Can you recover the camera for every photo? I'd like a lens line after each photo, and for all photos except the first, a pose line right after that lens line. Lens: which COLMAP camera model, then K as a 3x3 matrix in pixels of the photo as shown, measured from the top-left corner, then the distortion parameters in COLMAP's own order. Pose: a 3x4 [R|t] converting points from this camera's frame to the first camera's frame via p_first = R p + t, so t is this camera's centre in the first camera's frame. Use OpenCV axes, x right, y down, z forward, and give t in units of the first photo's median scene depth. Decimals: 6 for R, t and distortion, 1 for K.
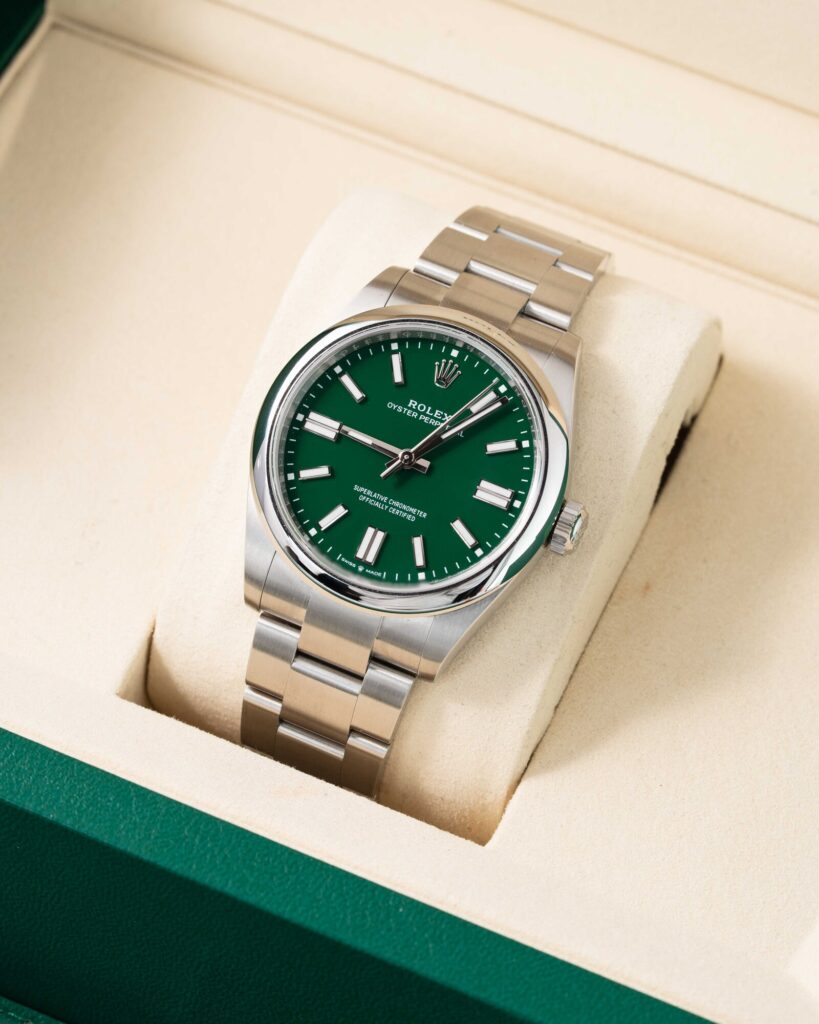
lens RADIAL K [[3700.8, 0, 409.5], [0, 3700.8, 512.0], [0, 0, 1]] dist [0.147861, -2.078754]
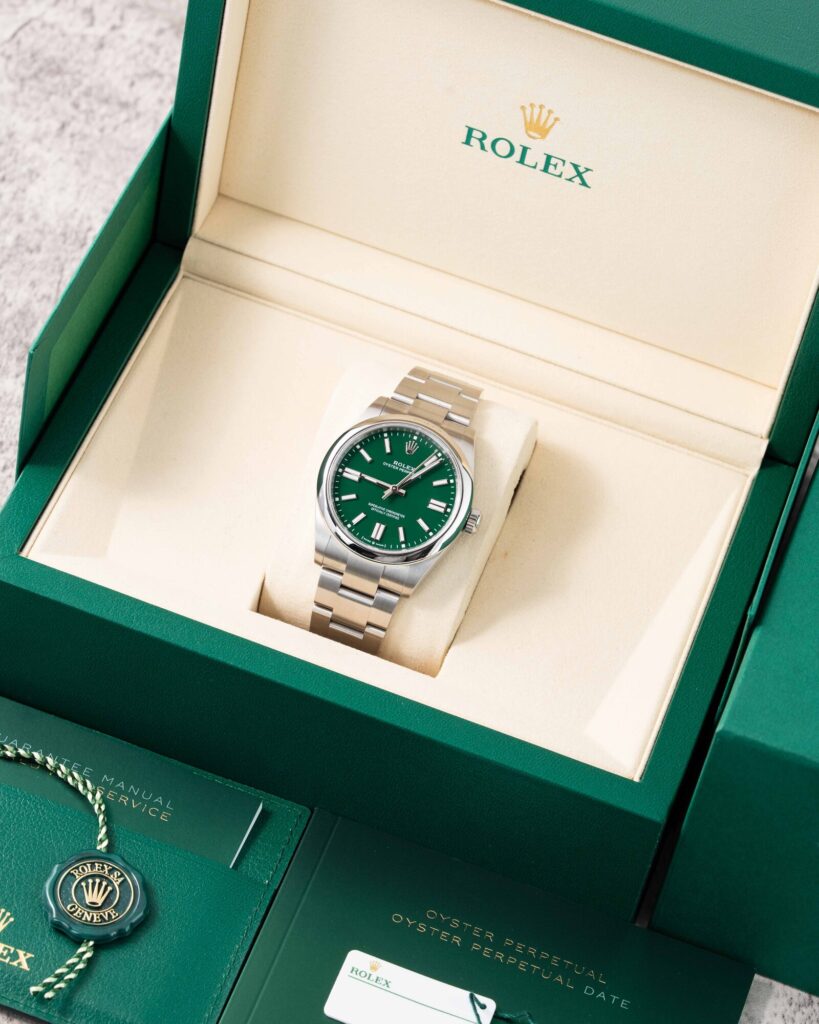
lens RADIAL K [[3700.8, 0, 409.5], [0, 3700.8, 512.0], [0, 0, 1]] dist [0.147861, -2.078754]
pose [[0.993315, -0.015776, 0.114354, -0.225916], [0.021138, 0.998726, -0.045830, 0.091890], [-0.113485, 0.047941, 0.992382, -1.030160]]
